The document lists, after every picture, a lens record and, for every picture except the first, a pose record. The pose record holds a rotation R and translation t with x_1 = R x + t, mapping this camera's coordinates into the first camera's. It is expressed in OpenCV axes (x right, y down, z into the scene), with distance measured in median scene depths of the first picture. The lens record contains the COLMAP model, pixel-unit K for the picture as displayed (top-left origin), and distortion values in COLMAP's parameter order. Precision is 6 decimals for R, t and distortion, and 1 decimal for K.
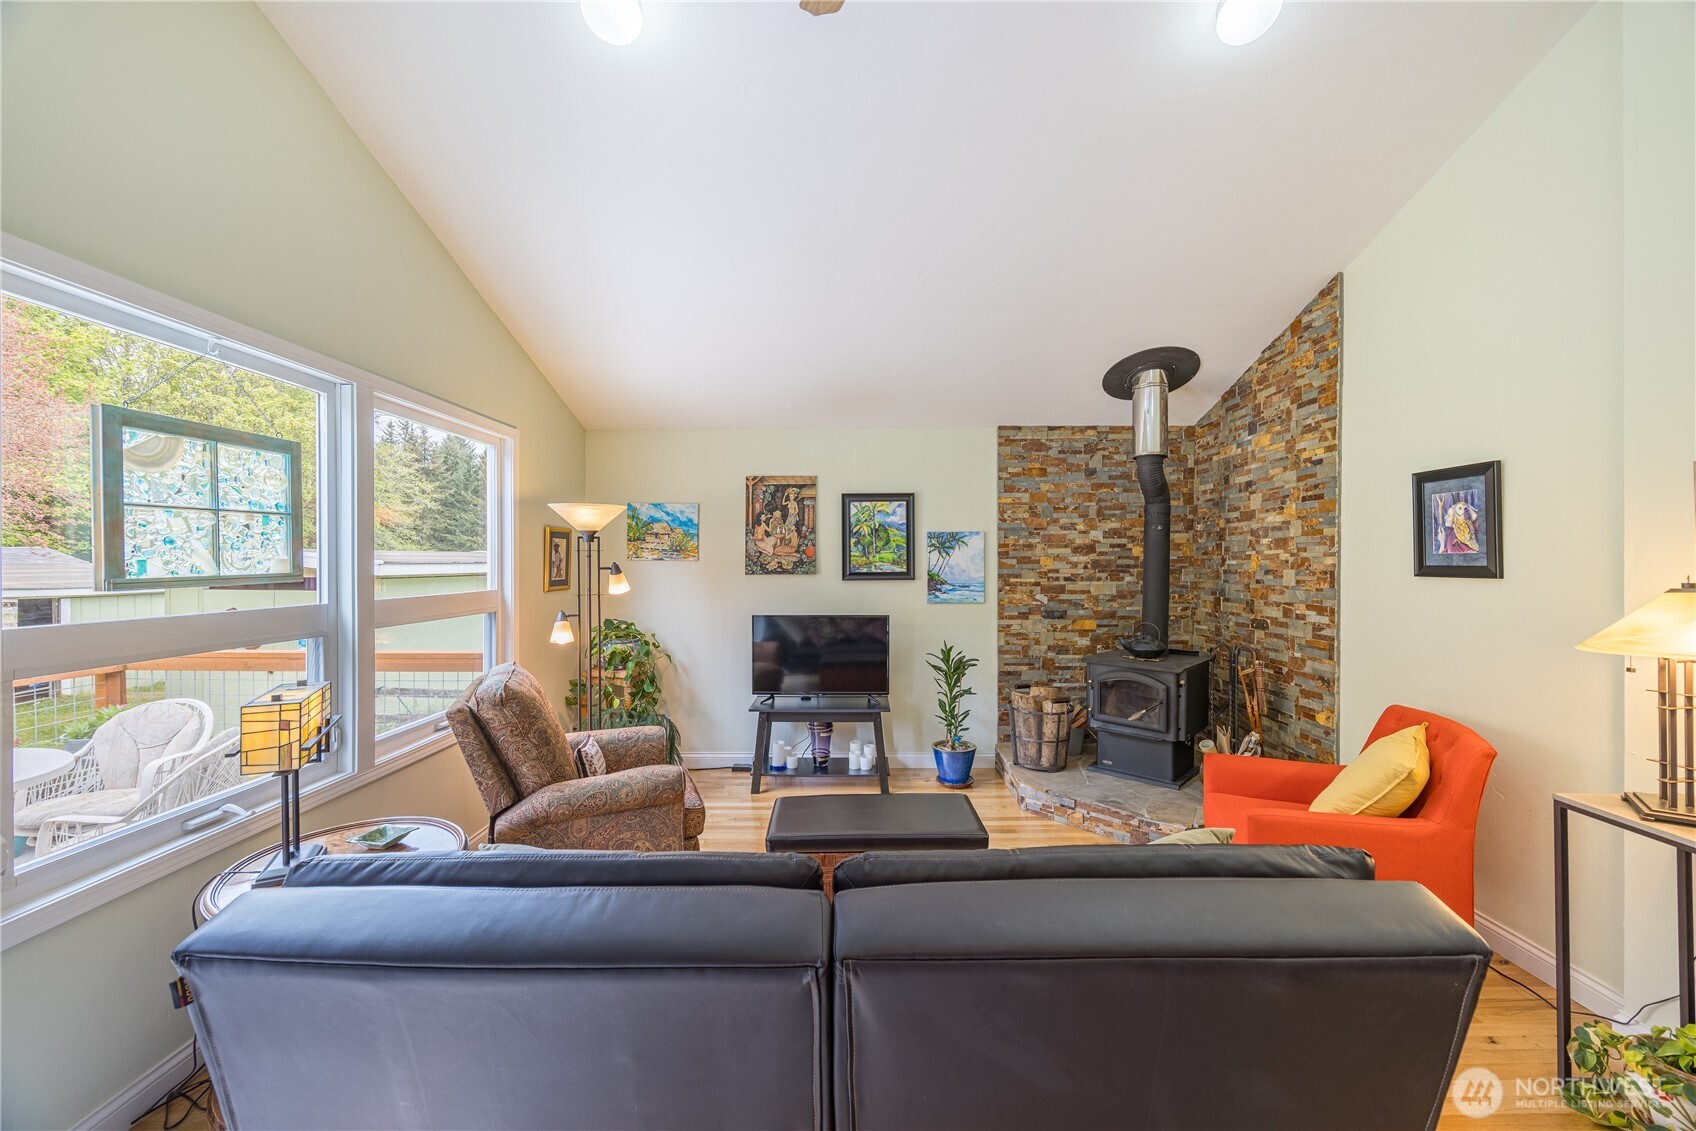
lens RADIAL K [[643.3, 0, 844.3], [0, 643.3, 564.5], [0, 0, 1]] dist [-0.008817, 0.000480]
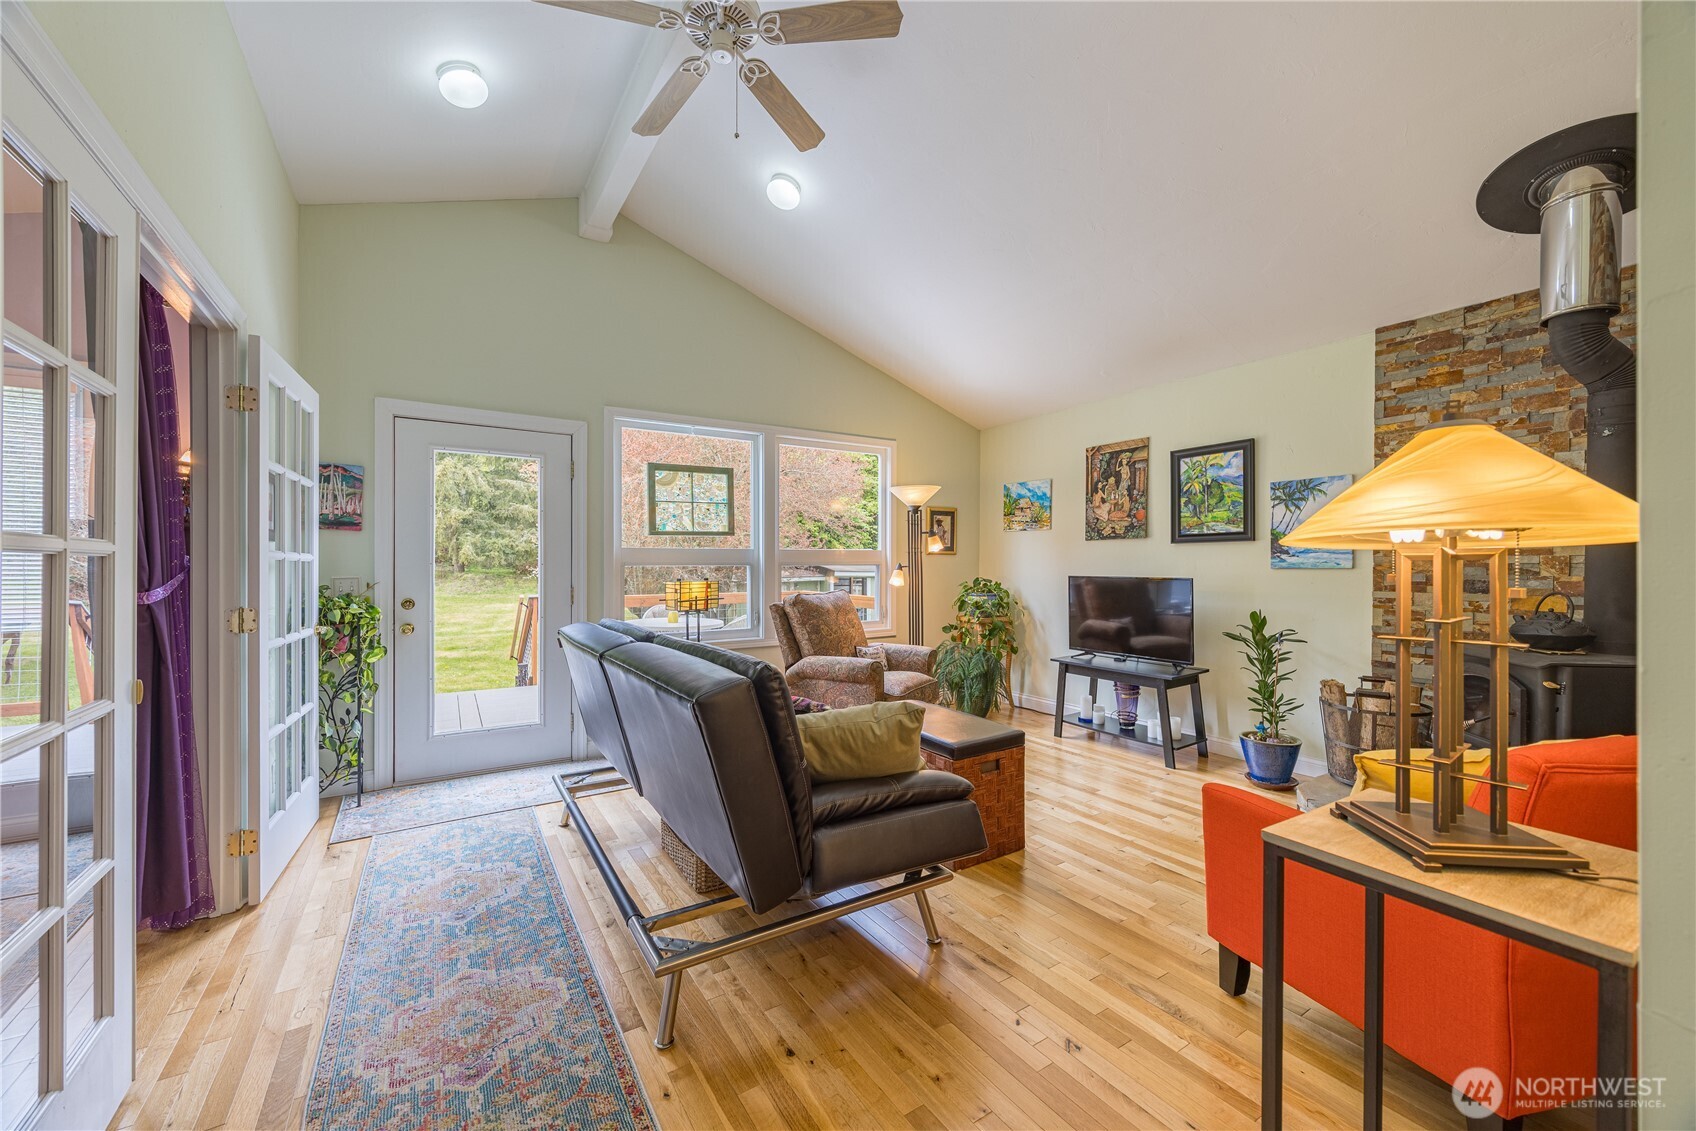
lens RADIAL K [[643.3, 0, 857.6], [0, 643.3, 564.7], [0, 0, 1]] dist [-0.008817, 0.000480]
pose [[0.548227, 0.000510, -0.836329, 0.529520], [-0.002939, 0.999995, -0.001317, 0.058328], [0.836324, 0.003180, 0.548226, 0.100793]]
